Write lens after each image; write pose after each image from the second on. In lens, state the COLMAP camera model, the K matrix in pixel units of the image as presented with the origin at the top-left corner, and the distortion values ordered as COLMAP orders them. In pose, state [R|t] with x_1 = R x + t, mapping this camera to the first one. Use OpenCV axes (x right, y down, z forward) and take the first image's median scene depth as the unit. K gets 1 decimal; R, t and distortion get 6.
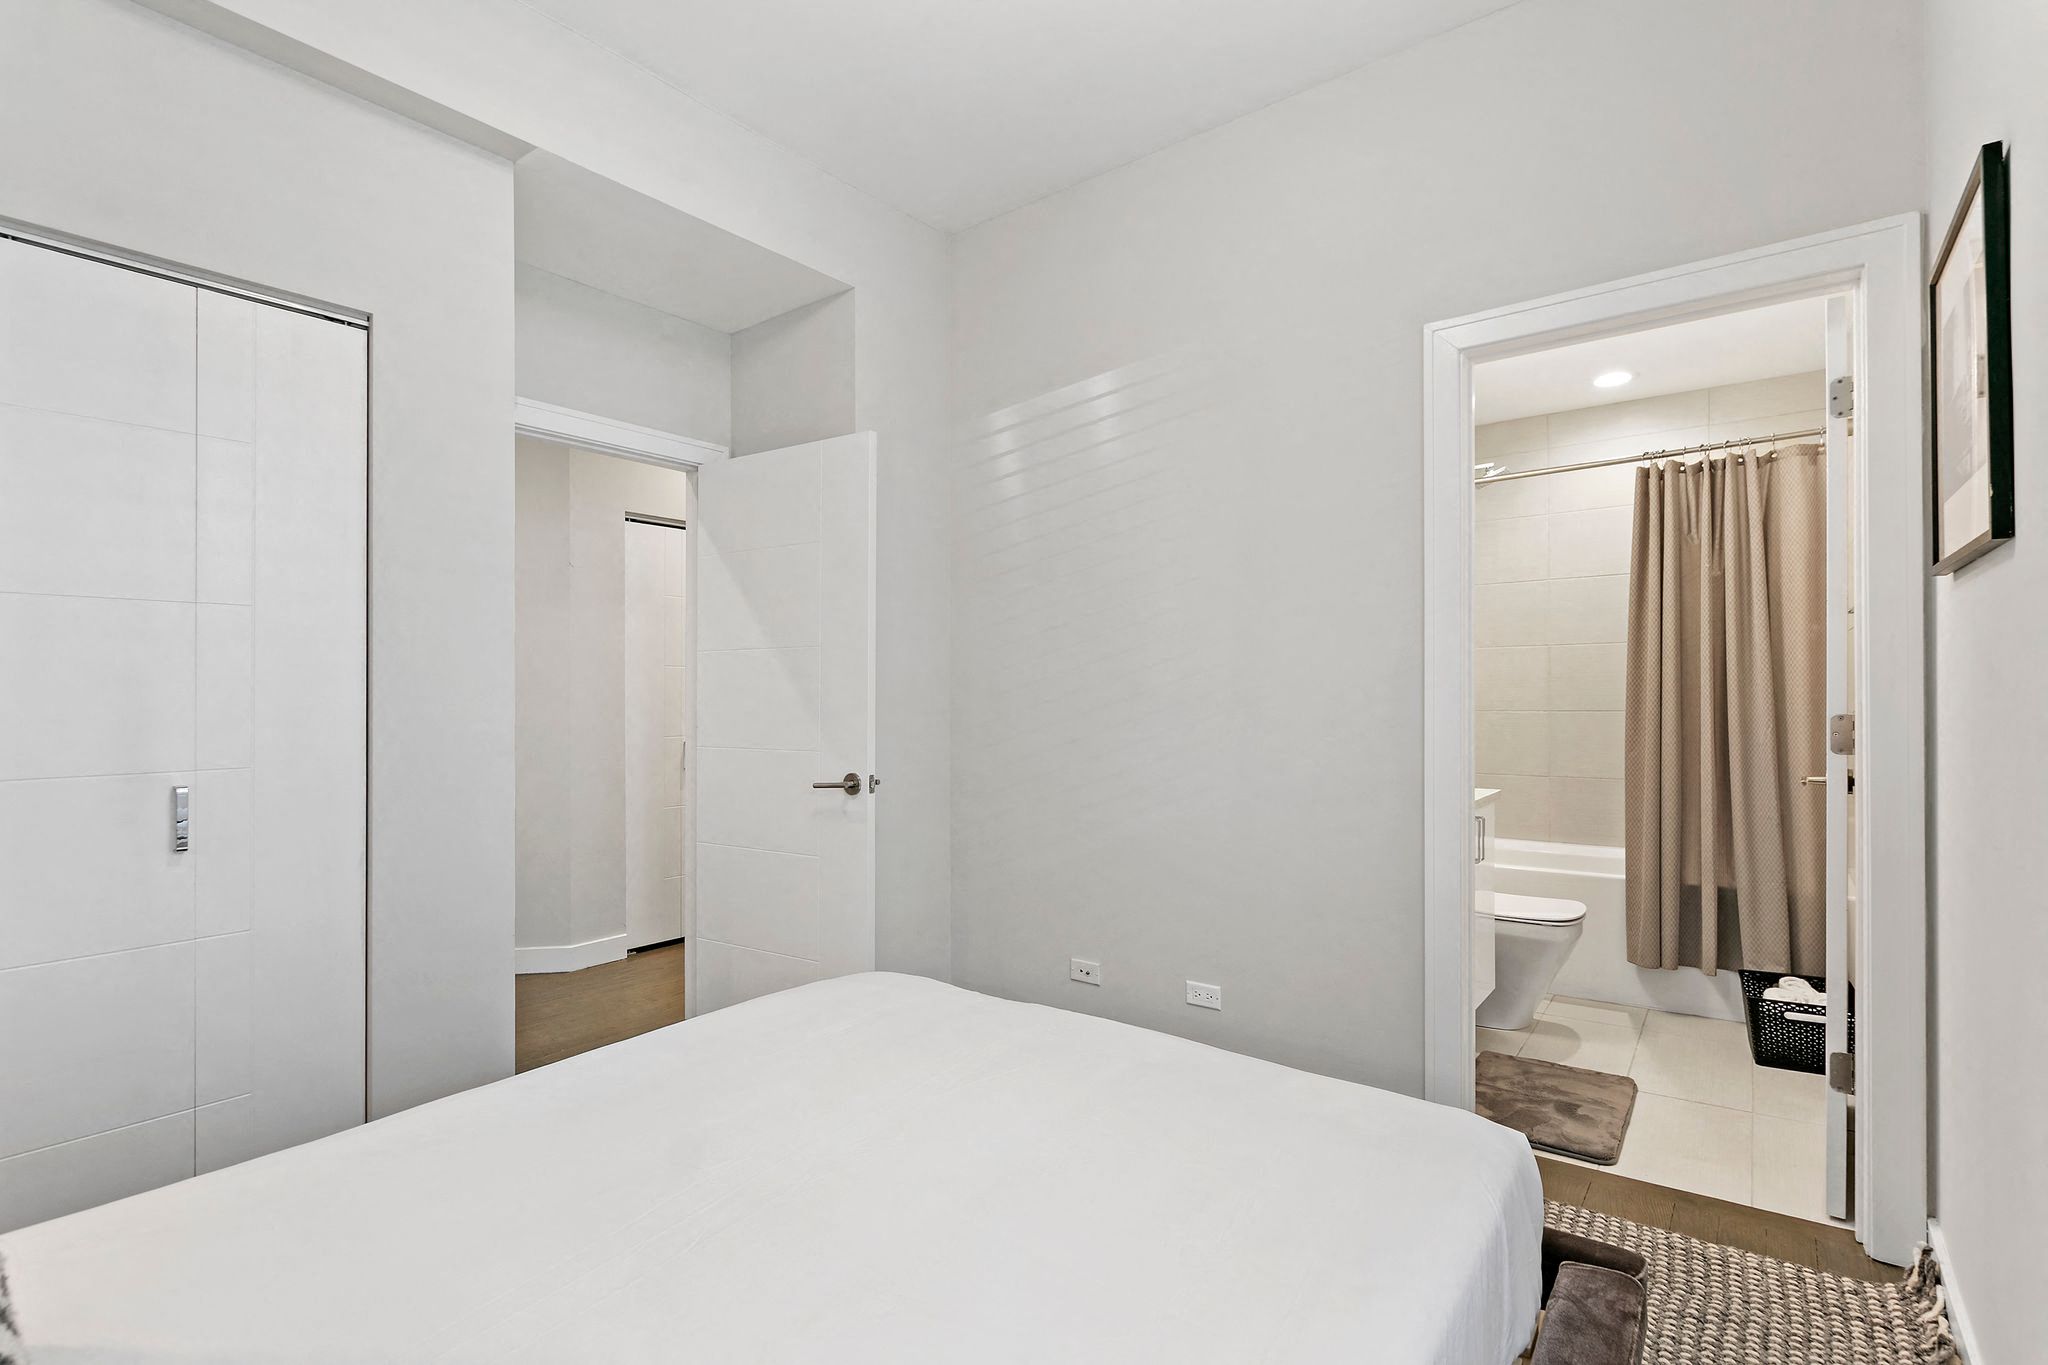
lens RADIAL K [[947.7, 0, 1022.7], [0, 947.7, 687.9], [0, 0, 1]] dist [0.004015, 0.000482]
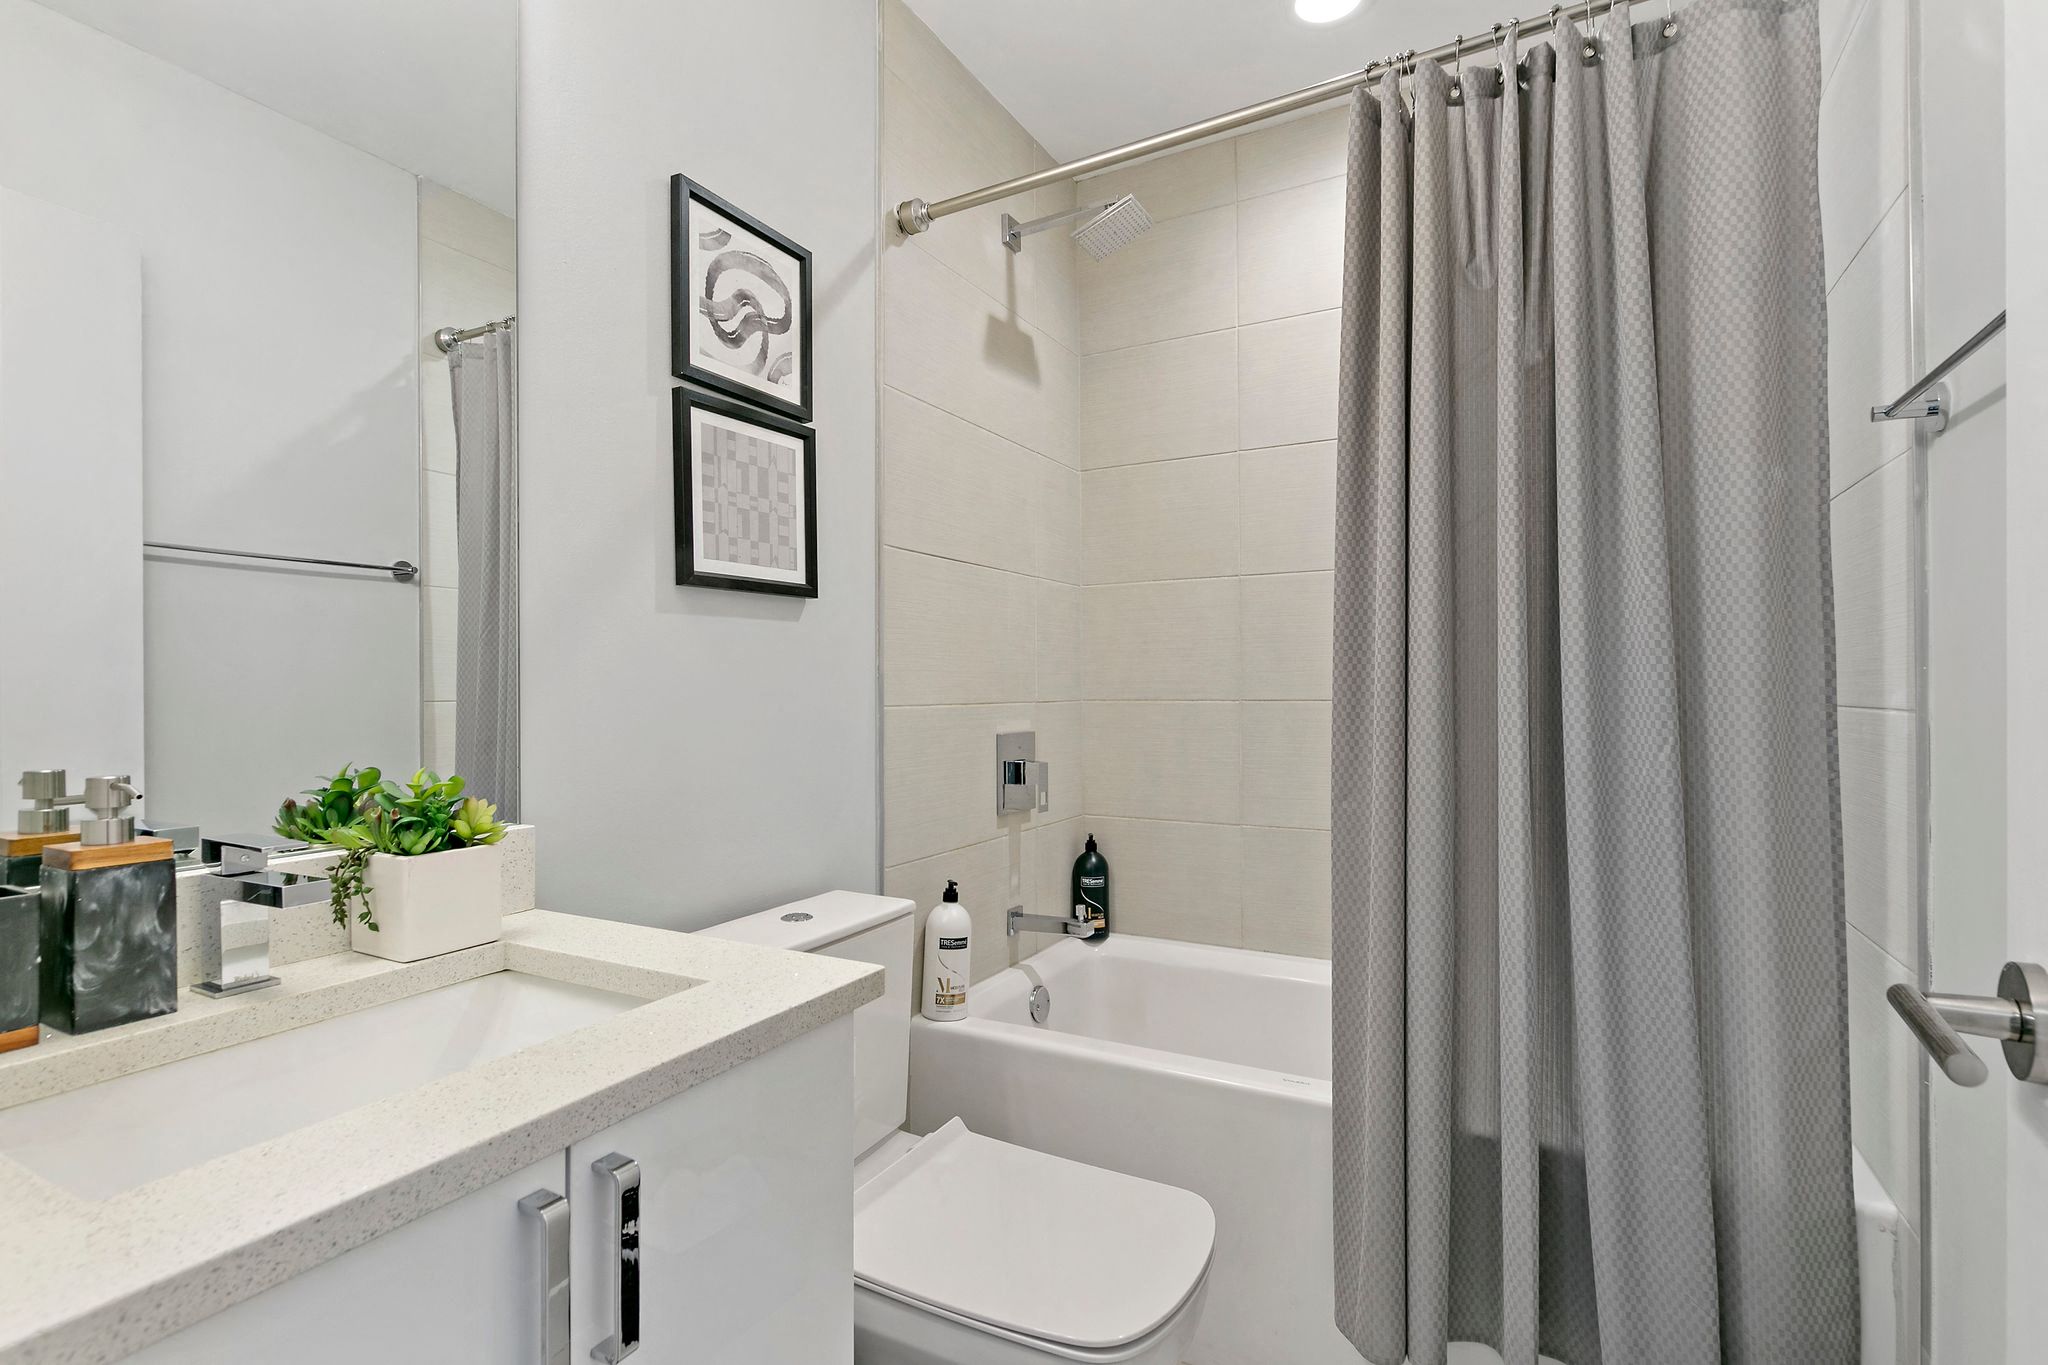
lens RADIAL K [[947.7, 0, 1026.8], [0, 947.7, 681.0], [0, 0, 1]] dist [0.004015, 0.000482]
pose [[0.987506, -0.007455, 0.157408, 0.457886], [0.006580, 0.999960, 0.006083, 0.011869], [-0.157447, -0.004971, 0.987515, 0.640948]]
